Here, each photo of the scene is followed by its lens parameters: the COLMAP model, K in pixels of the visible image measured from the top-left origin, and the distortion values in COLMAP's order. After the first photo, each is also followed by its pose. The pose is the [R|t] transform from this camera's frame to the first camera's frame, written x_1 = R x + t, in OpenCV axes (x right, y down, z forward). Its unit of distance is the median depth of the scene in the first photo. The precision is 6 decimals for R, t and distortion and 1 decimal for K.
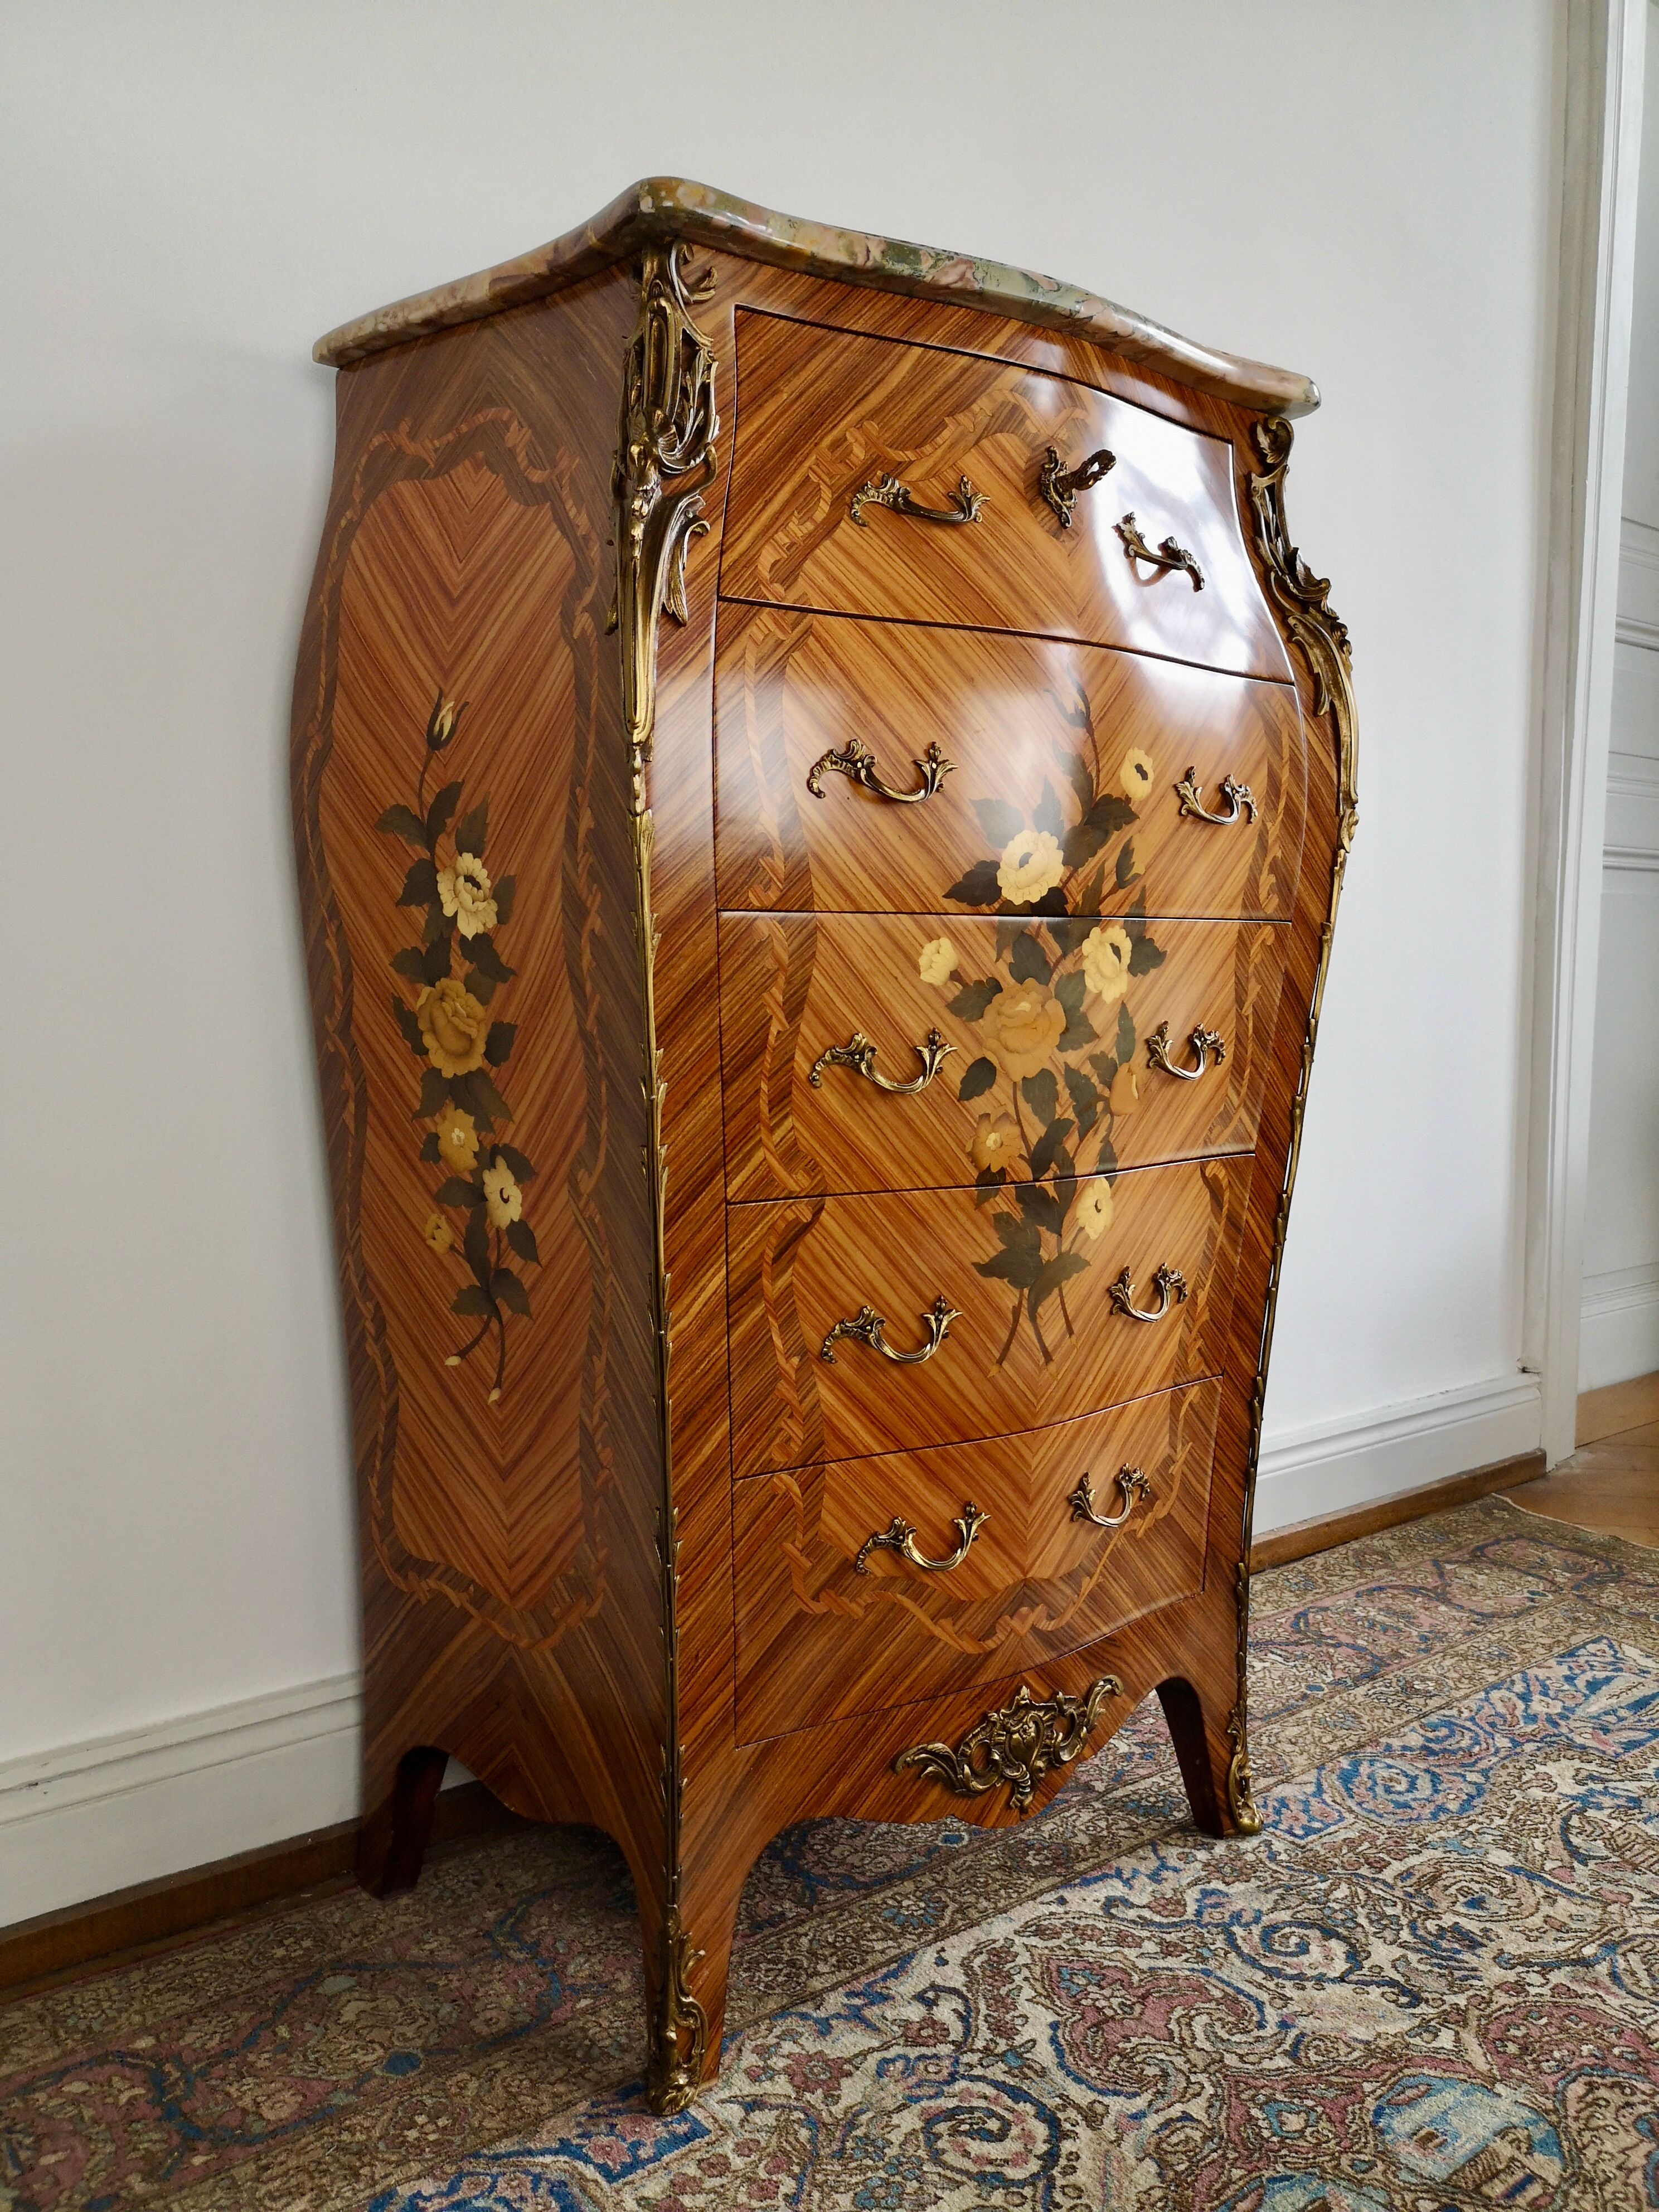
lens RADIAL K [[1727.3, 0, 829.5], [0, 1727.3, 1106.0], [0, 0, 1]] dist [0.036178, -0.017481]
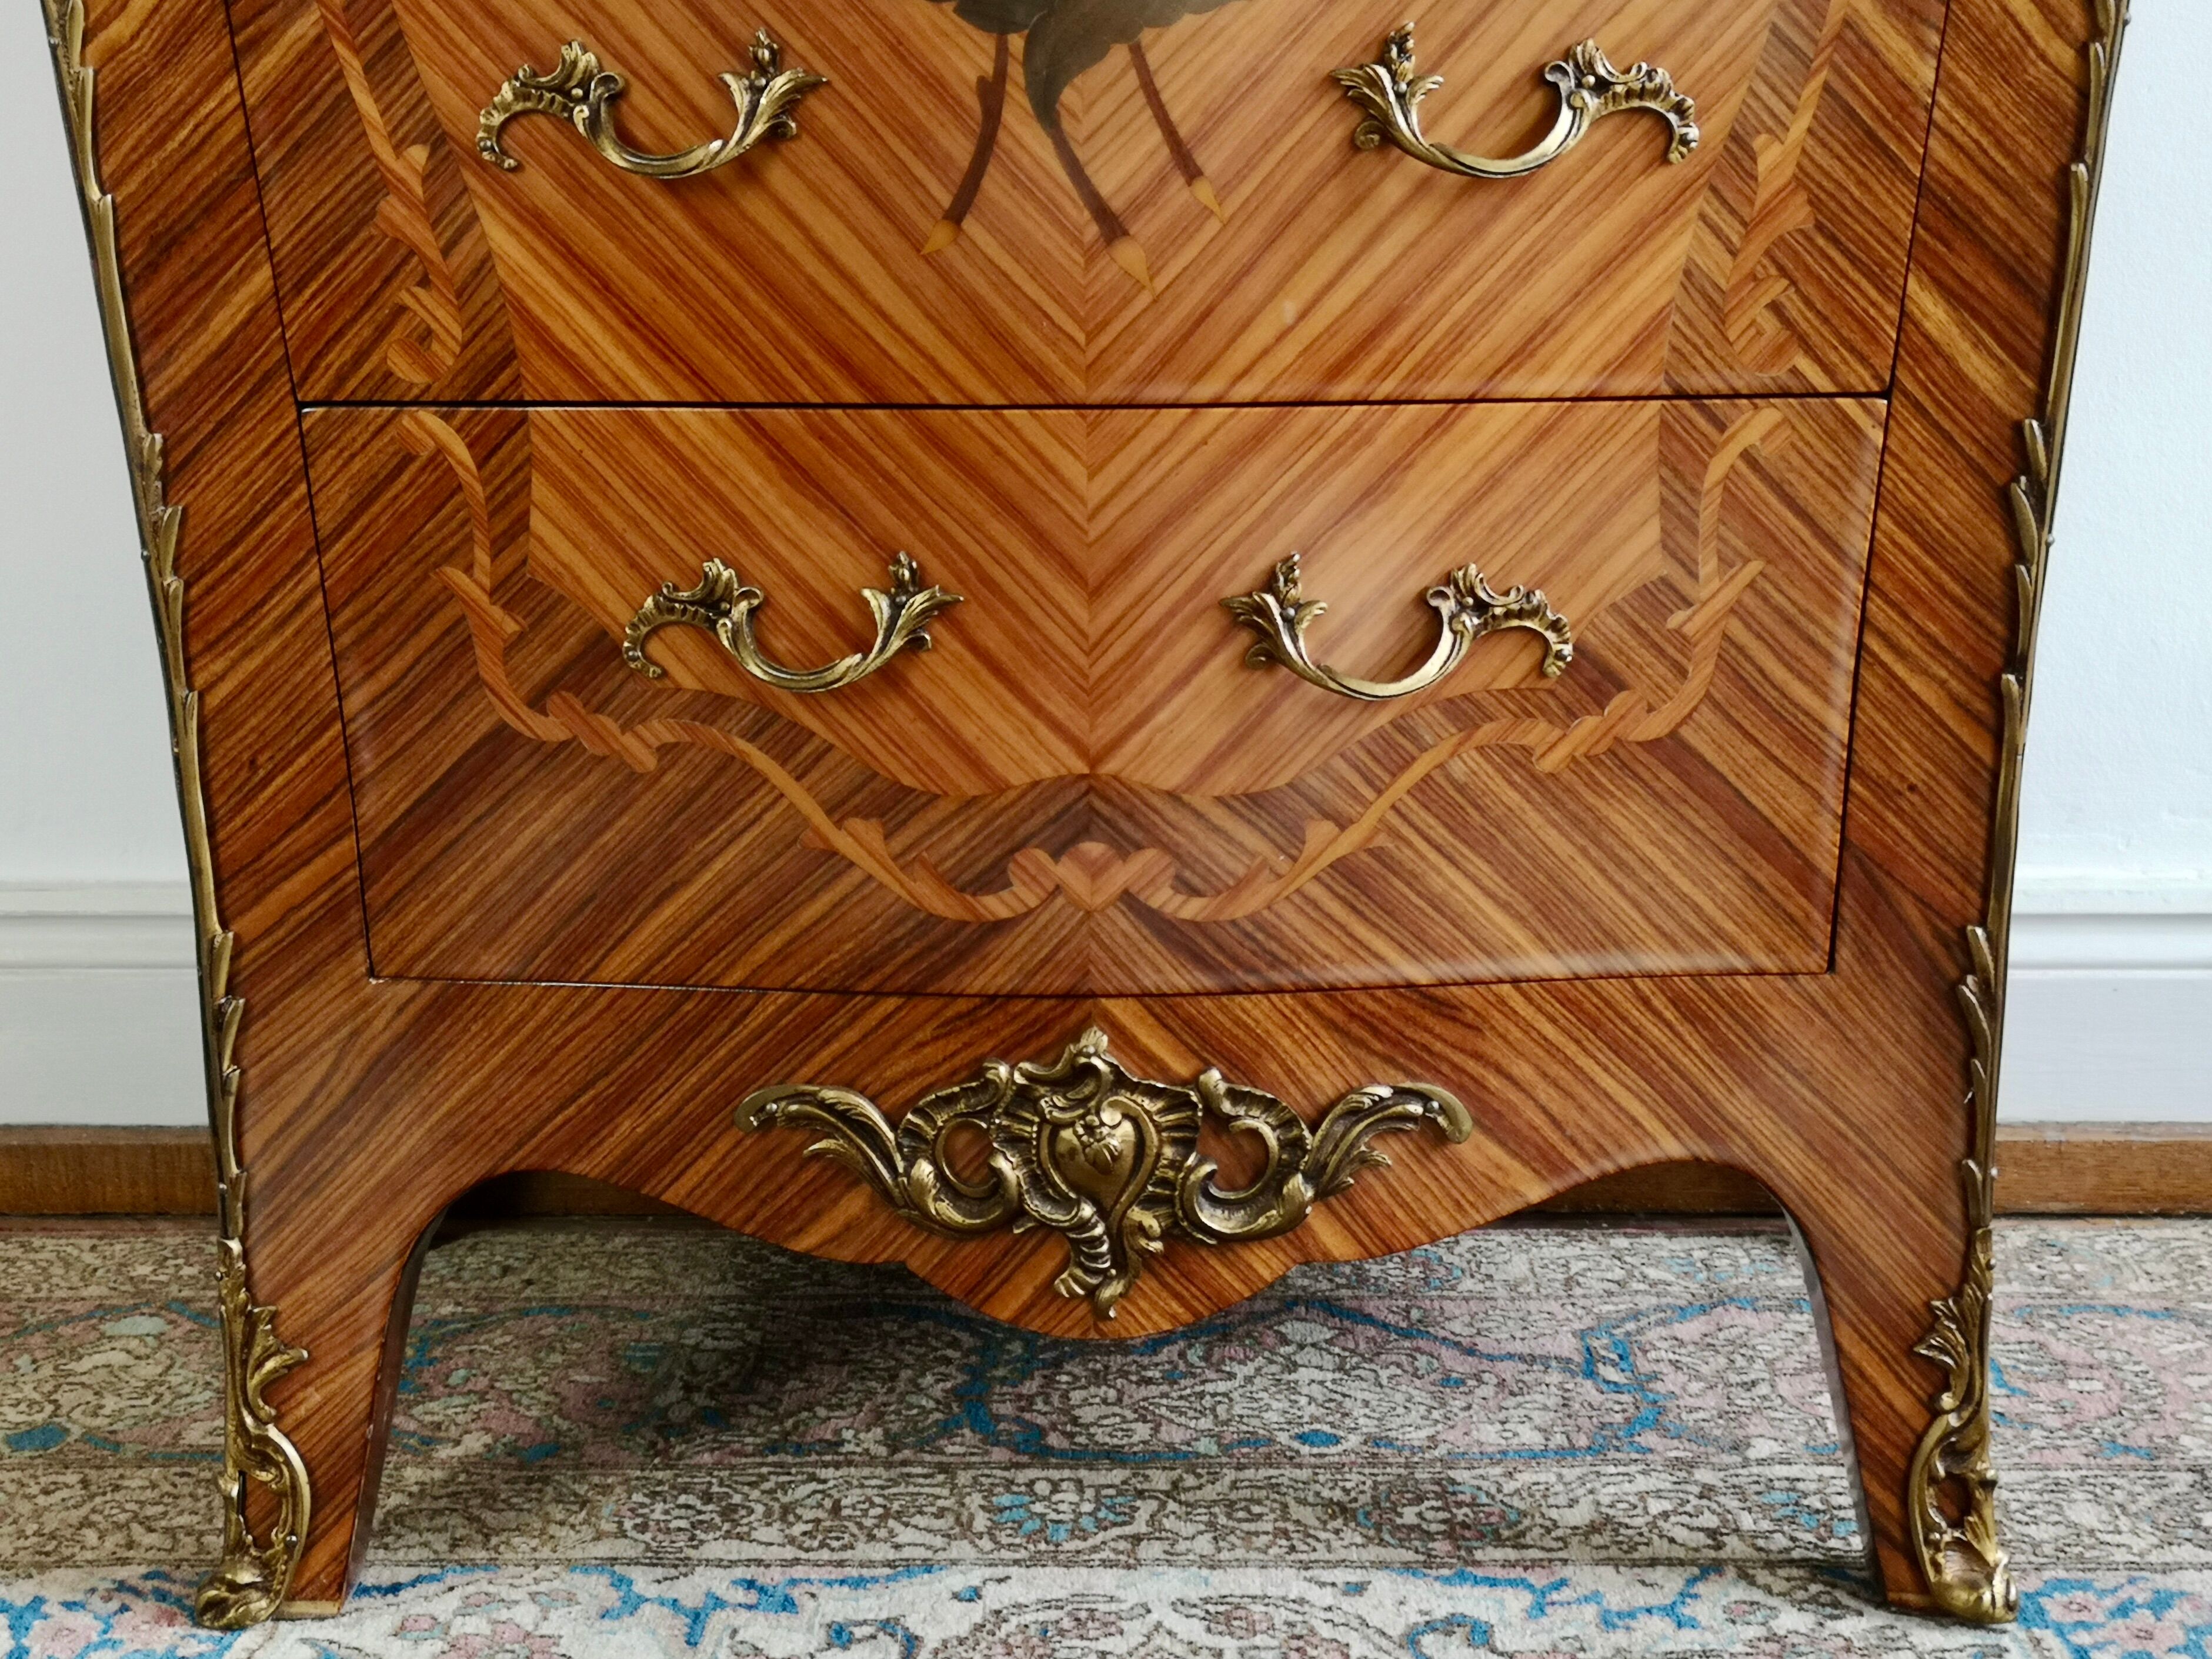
lens RADIAL K [[2995.3, 0, 1103.4], [0, 2995.3, 816.2], [0, 0, 1]] dist [0.024927, 0.082946]
pose [[0.777714, 0.120130, -0.617033, 0.611028], [-0.041804, 0.989281, 0.139913, 0.195699], [0.627227, -0.083018, 0.774399, 0.472716]]
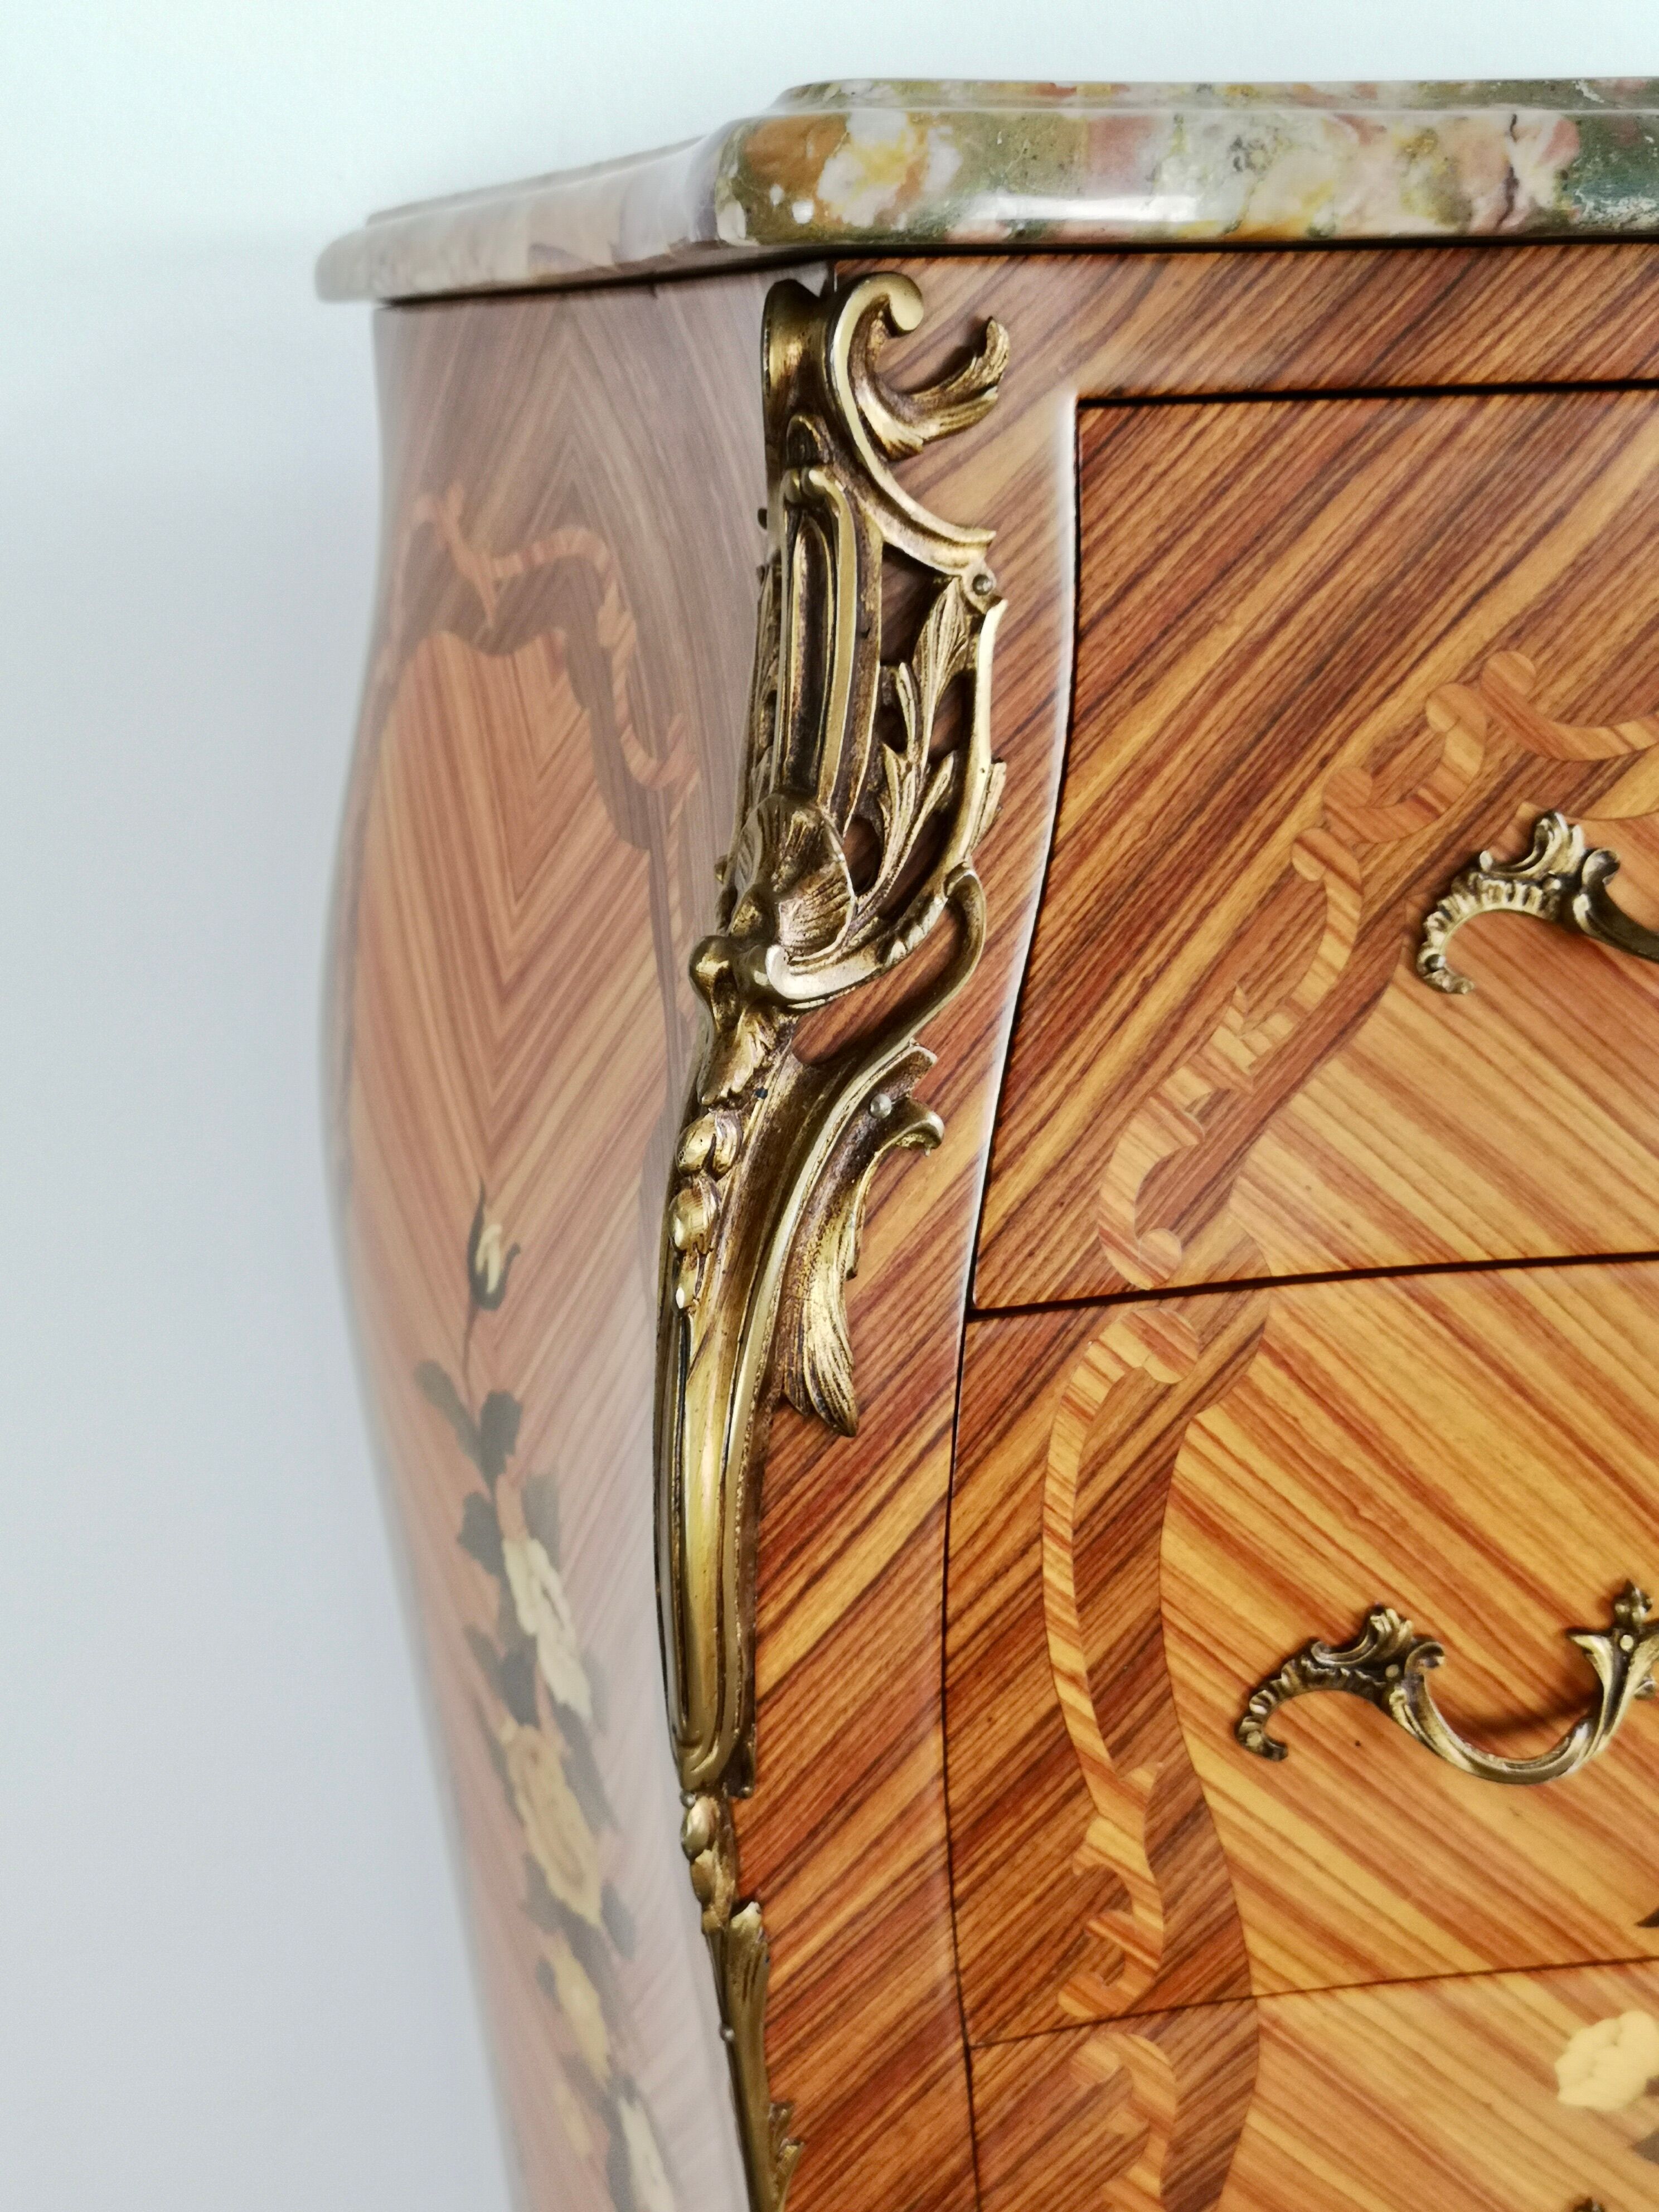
lens RADIAL K [[2320.0, 0, 829.5], [0, 2320.0, 1106.0], [0, 0, 1]] dist [0.019134, -0.009128]
pose [[0.929278, 0.084811, -0.359513, 0.067214], [-0.006144, 0.976699, 0.214528, -0.384887], [0.369330, -0.197147, 0.908146, 0.499519]]
